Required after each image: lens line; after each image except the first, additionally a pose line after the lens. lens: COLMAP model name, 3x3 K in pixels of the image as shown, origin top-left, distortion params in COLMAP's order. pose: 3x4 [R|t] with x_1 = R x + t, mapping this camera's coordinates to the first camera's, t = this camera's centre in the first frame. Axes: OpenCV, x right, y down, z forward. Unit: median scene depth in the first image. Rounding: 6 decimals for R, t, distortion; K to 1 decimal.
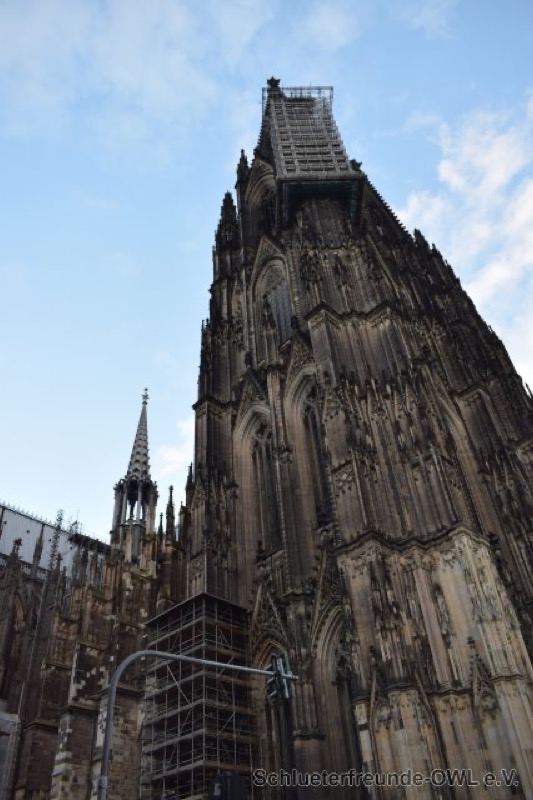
lens RADIAL K [[632.4, 0, 263.9], [0, 632.4, 399.1], [0, 0, 1]] dist [-0.093730, 0.008044]
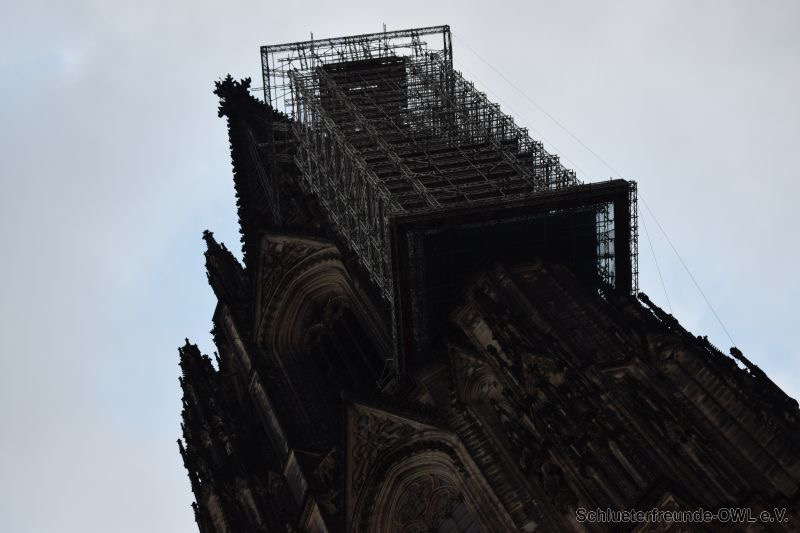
lens RADIAL K [[1840.1, 0, 400.5], [0, 1840.1, 265.9], [0, 0, 1]] dist [-0.086502, 0.000000]
pose [[0.980170, -0.115756, 0.160836, -0.153942], [0.172870, 0.896258, -0.408458, 0.097890], [-0.096869, 0.428162, 0.898495, 0.098816]]
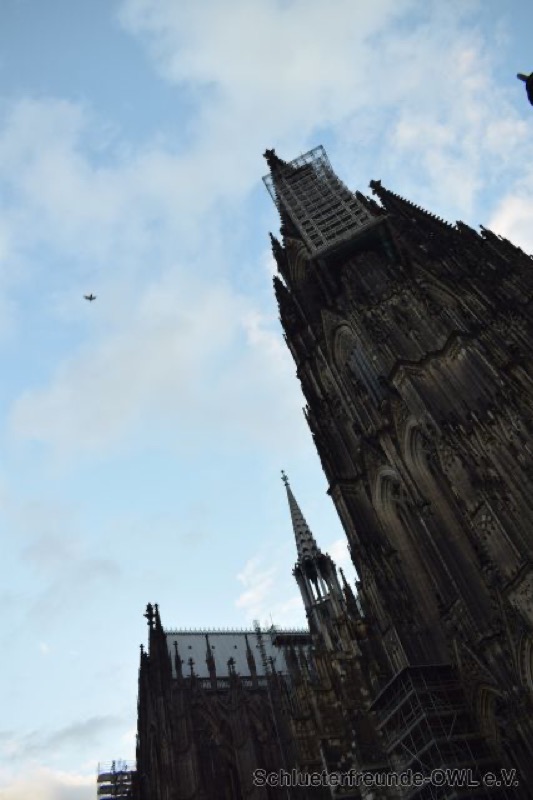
lens RADIAL K [[632.4, 0, 265.3], [0, 632.4, 400.6], [0, 0, 1]] dist [-0.093730, 0.008044]
pose [[0.891584, -0.416472, -0.177848, 0.047128], [0.405207, 0.909030, -0.097327, -0.067964], [0.202203, 0.014710, 0.979233, -0.060365]]
